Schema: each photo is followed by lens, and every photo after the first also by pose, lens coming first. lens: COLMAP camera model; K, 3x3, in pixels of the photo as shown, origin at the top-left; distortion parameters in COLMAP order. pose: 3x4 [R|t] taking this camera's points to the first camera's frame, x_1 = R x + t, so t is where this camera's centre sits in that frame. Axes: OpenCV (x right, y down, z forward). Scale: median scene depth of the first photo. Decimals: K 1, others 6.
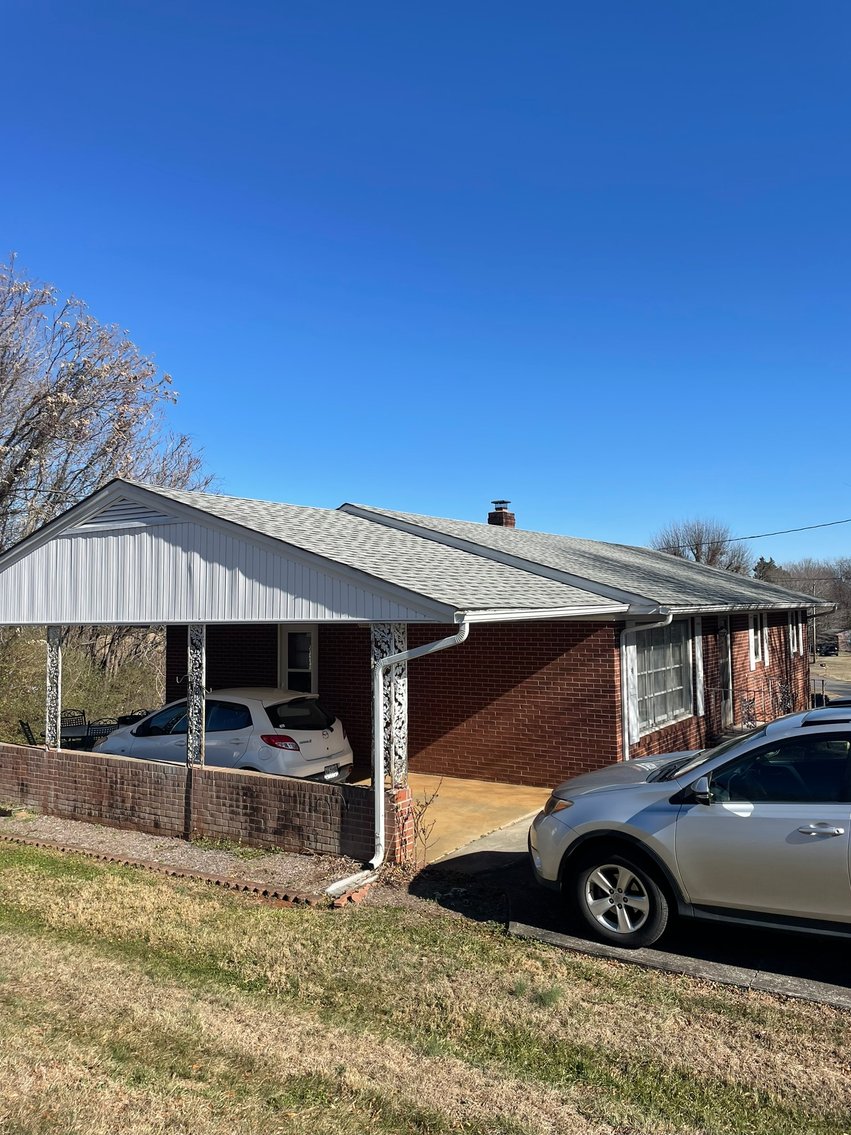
lens RADIAL K [[864.1, 0, 449.3], [0, 864.1, 564.6], [0, 0, 1]] dist [0.086125, -0.116041]
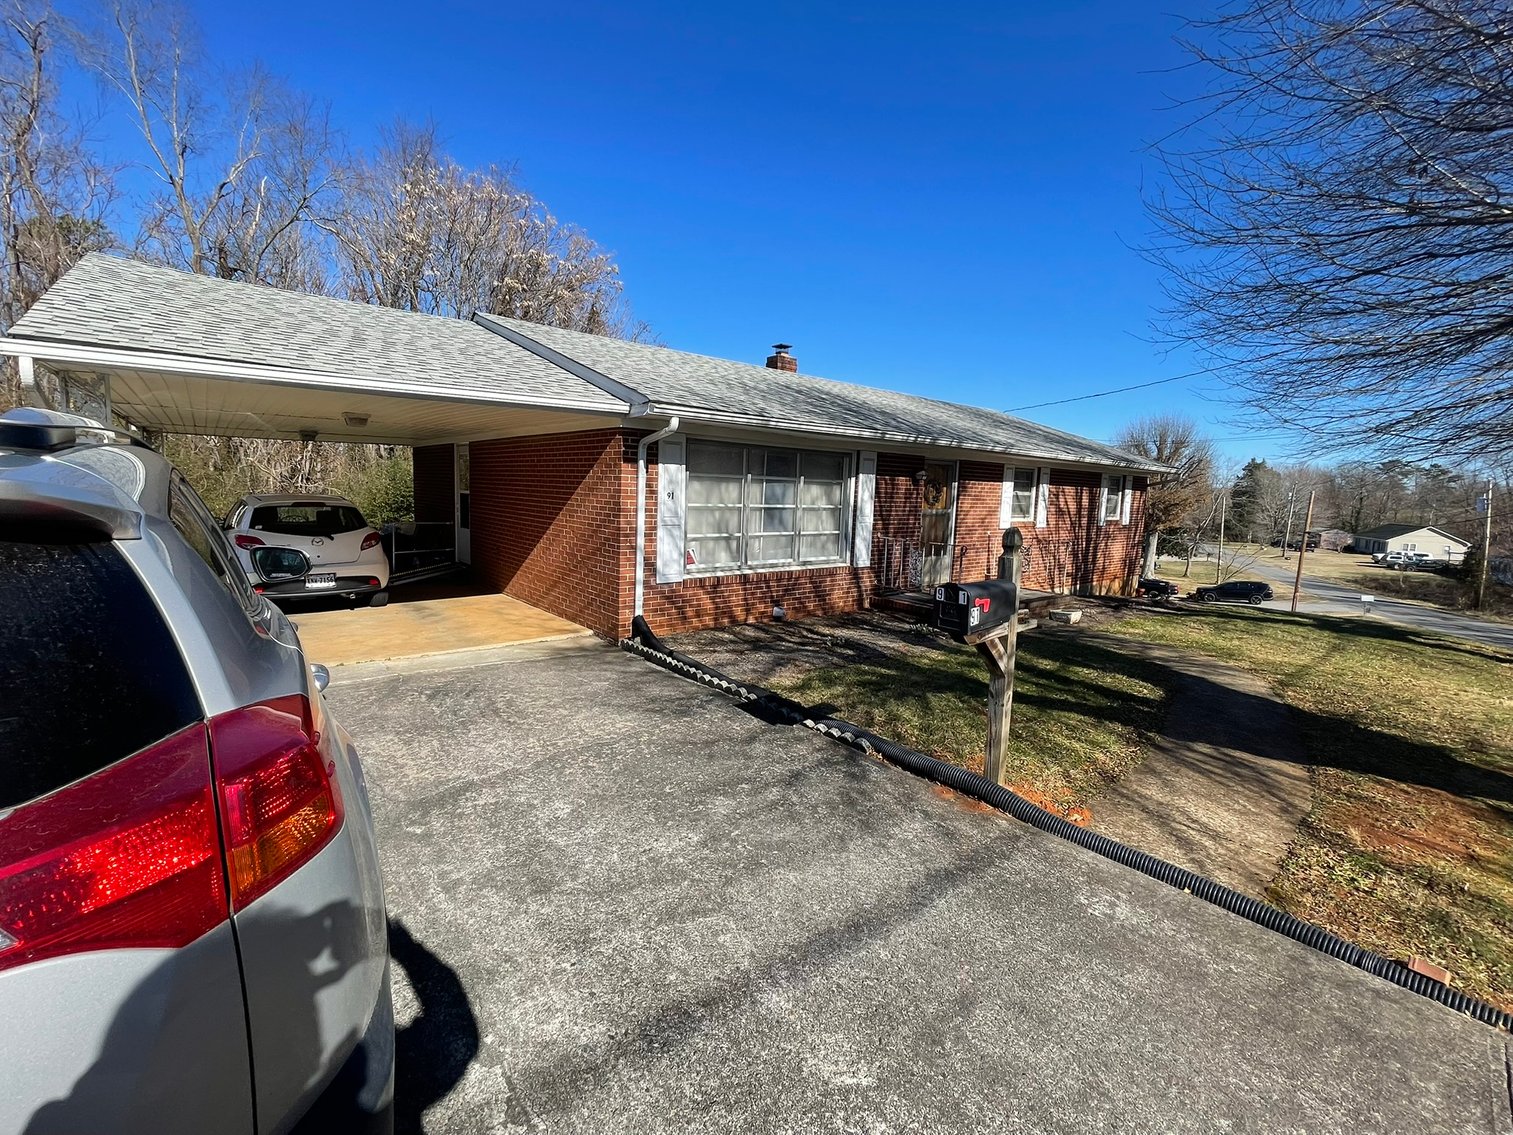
lens RADIAL K [[660.1, 0, 756.5], [0, 660.1, 567.5], [0, 0, 1]] dist [-0.001819, 0.000109]
pose [[0.952474, 0.084349, -0.292708, 0.332984], [-0.033657, 0.984156, 0.174079, 0.055500], [0.302753, -0.155954, 0.940223, 0.306314]]
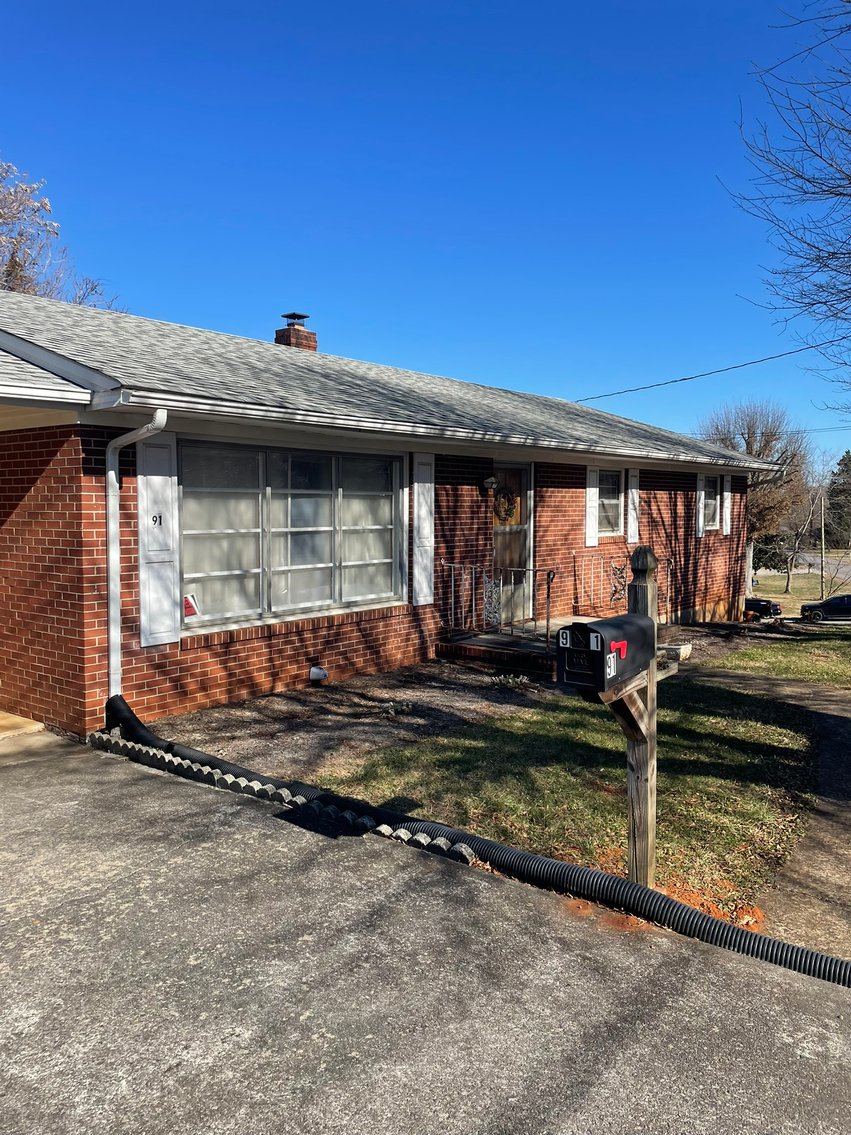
lens RADIAL K [[864.1, 0, 449.3], [0, 864.1, 564.6], [0, 0, 1]] dist [0.086125, -0.116041]
pose [[0.995780, 0.022330, -0.089019, 0.319112], [-0.011417, 0.992554, 0.121272, 0.056234], [0.091064, -0.119744, 0.988620, 0.315882]]
